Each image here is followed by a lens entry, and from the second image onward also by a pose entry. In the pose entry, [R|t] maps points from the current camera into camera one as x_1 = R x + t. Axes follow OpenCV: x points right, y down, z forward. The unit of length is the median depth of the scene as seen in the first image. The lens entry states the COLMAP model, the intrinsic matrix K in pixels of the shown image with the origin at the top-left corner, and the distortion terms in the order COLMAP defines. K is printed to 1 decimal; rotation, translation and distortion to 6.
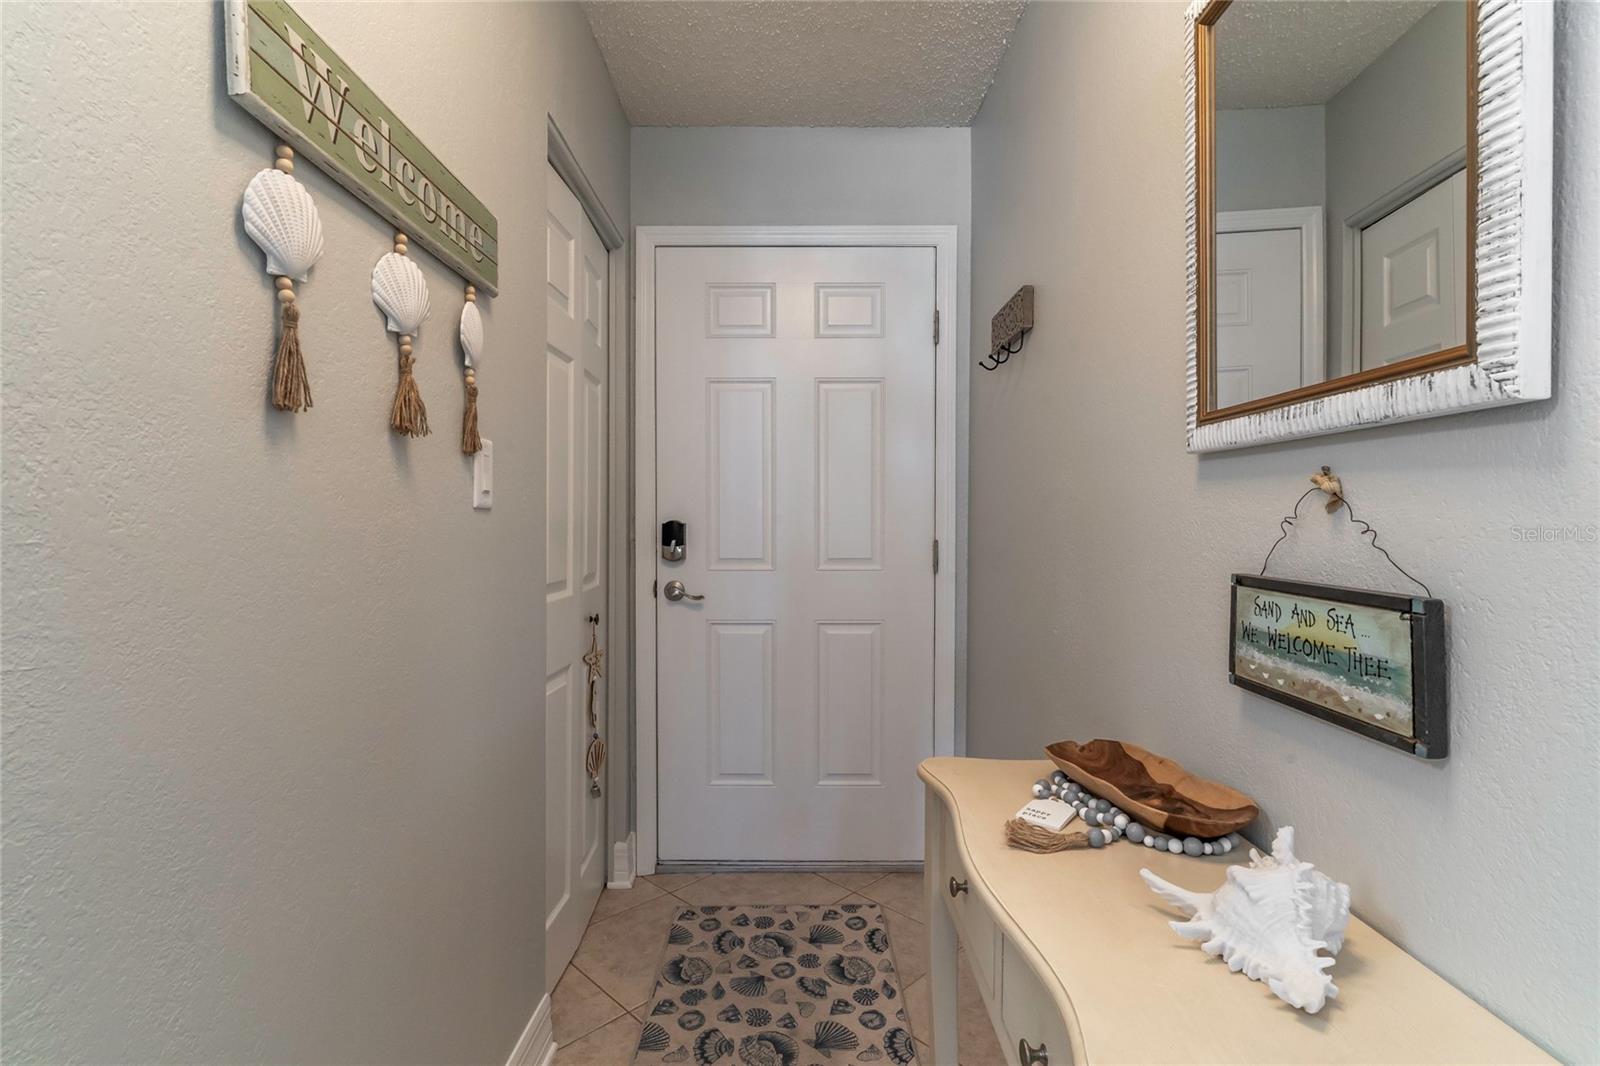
lens RADIAL K [[771.8, 0, 797.7], [0, 771.8, 536.8], [0, 0, 1]] dist [0.002003, 0.001246]
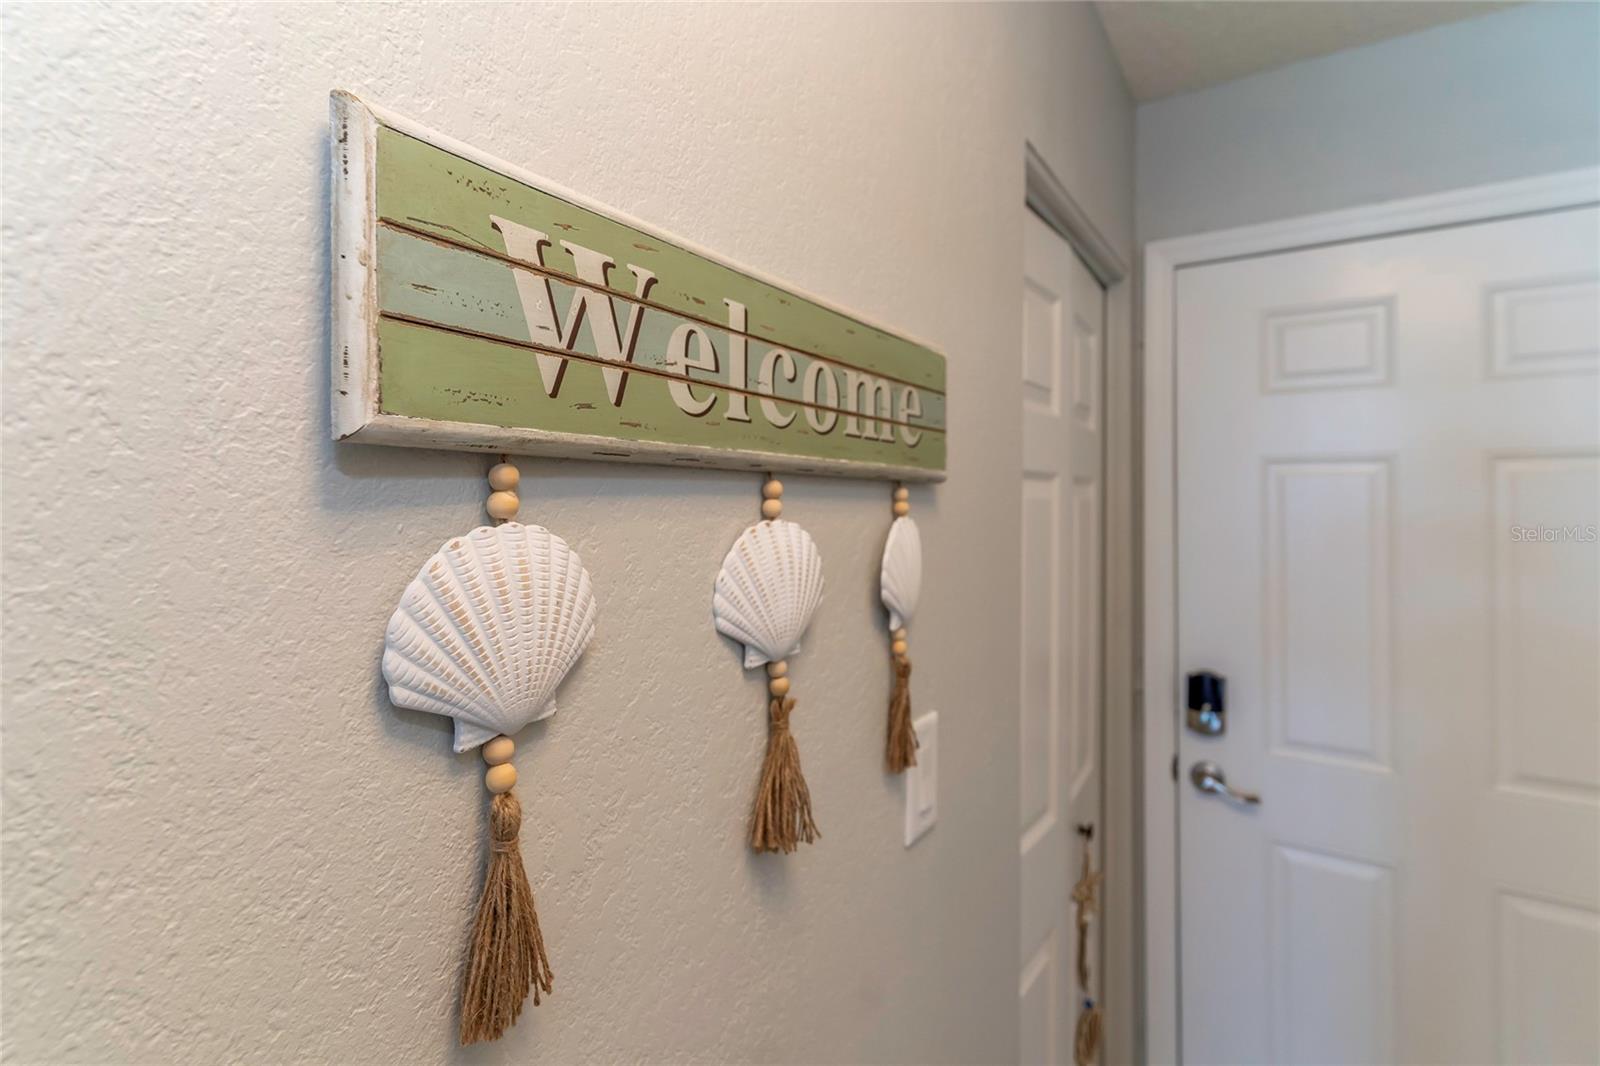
lens RADIAL K [[771.8, 0, 790.5], [0, 771.8, 496.2], [0, 0, 1]] dist [0.002003, 0.001246]
pose [[0.828965, -0.000468, -0.559301, -0.182100], [-0.006681, 0.999920, -0.010738, -0.355323], [0.559261, 0.012638, 0.828895, 0.518484]]
